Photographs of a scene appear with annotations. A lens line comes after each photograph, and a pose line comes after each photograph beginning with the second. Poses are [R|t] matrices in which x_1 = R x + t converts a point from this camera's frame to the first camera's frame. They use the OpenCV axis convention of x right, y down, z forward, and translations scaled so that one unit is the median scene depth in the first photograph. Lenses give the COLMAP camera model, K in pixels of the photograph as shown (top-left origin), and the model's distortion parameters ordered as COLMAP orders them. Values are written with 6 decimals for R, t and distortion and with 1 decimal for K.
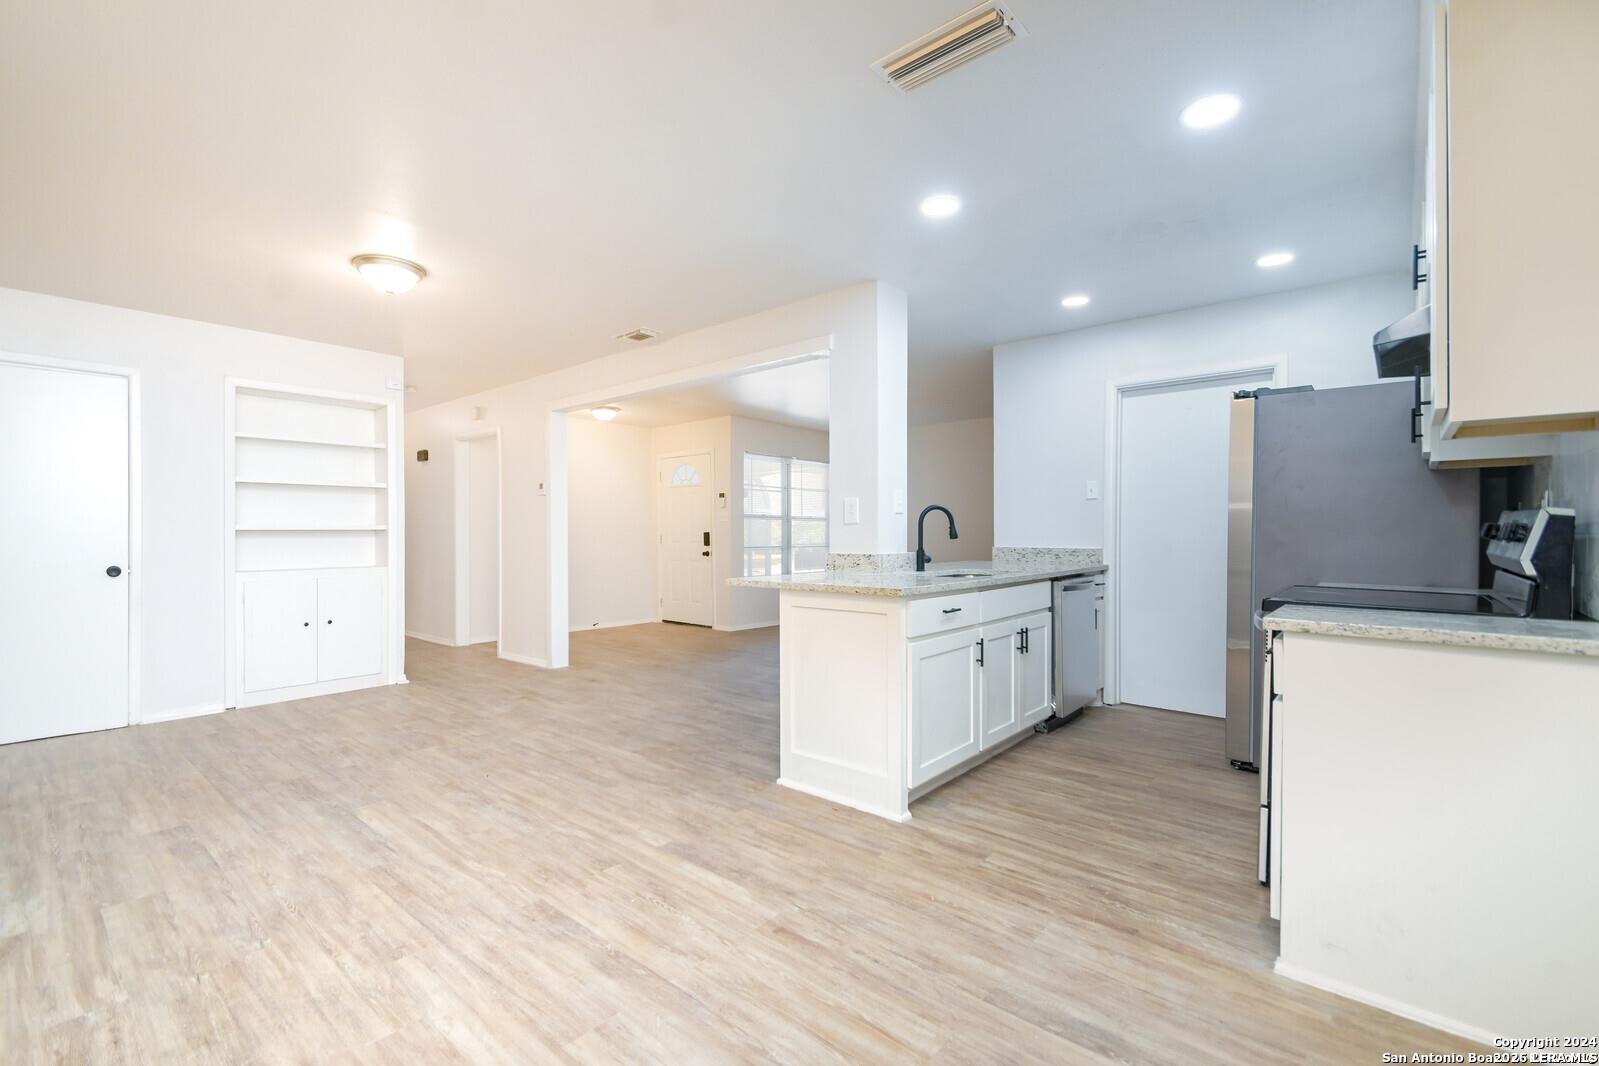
lens RADIAL K [[704.0, 0, 770.7], [0, 704.0, 538.9], [0, 0, 1]] dist [0.025052, -0.017213]
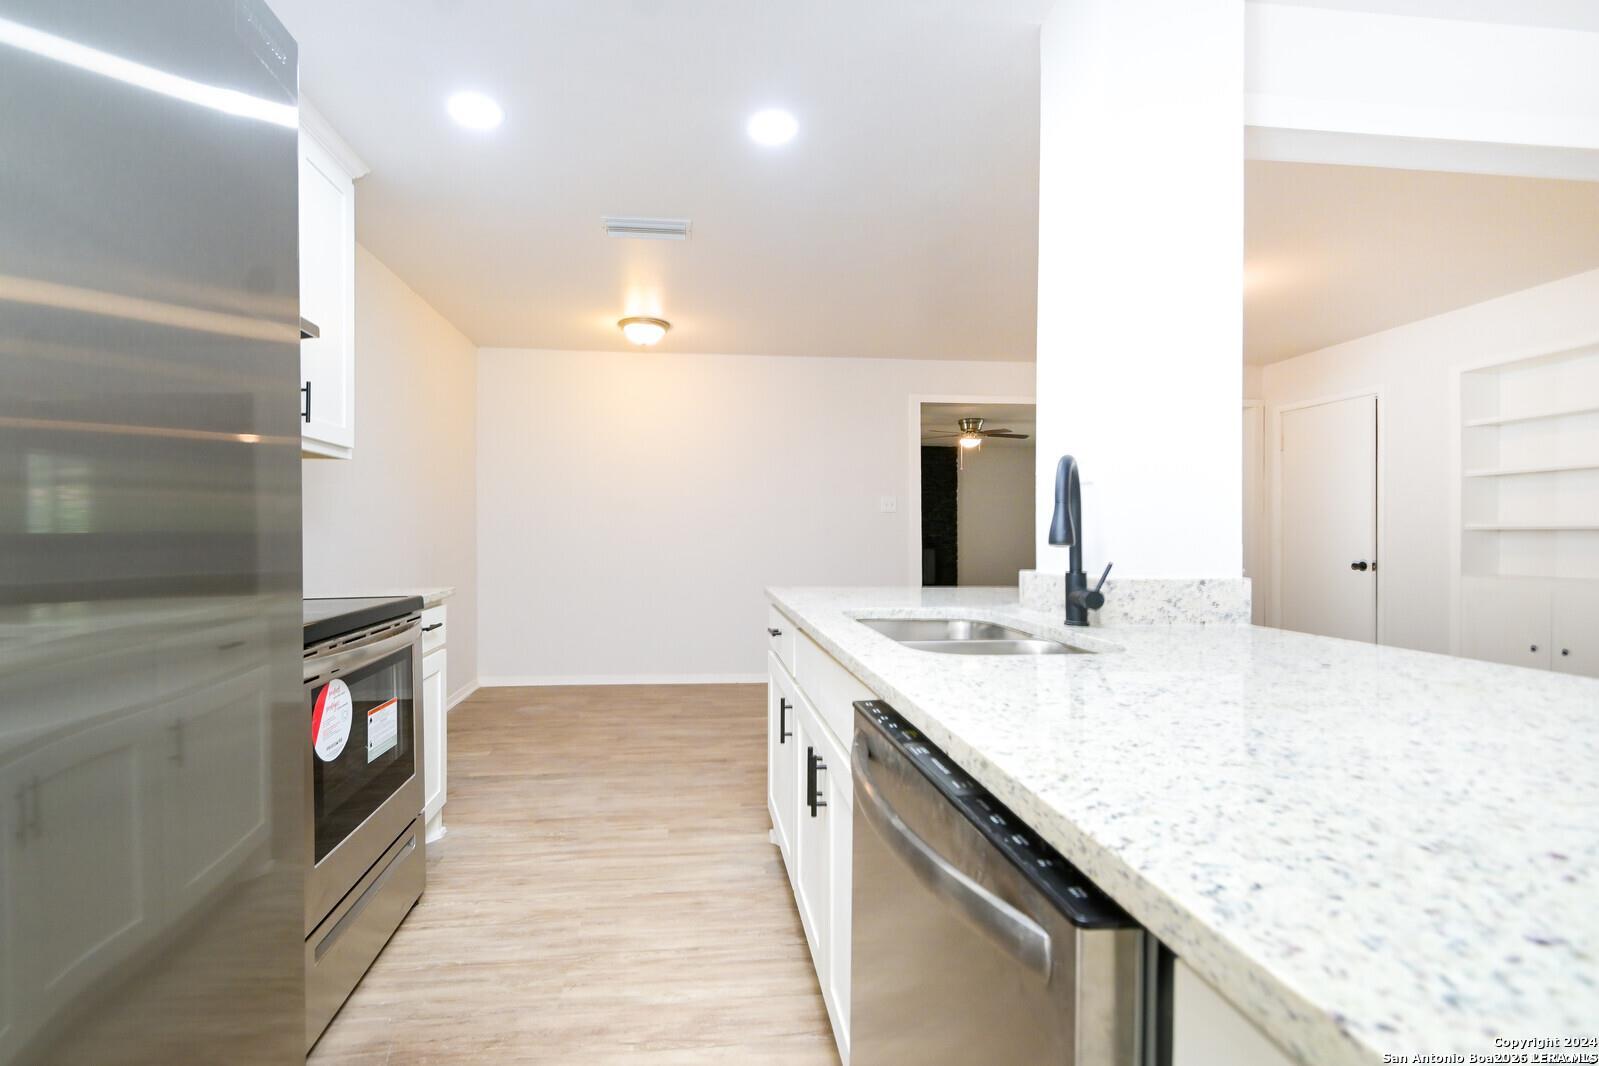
lens RADIAL K [[704.0, 0, 770.7], [0, 704.0, 538.9], [0, 0, 1]] dist [0.025052, -0.017213]
pose [[-0.667733, 0.005300, -0.744382, 0.996801], [-0.007040, 0.999885, 0.013434, -0.011512], [0.744368, 0.014211, -0.667618, 1.821821]]
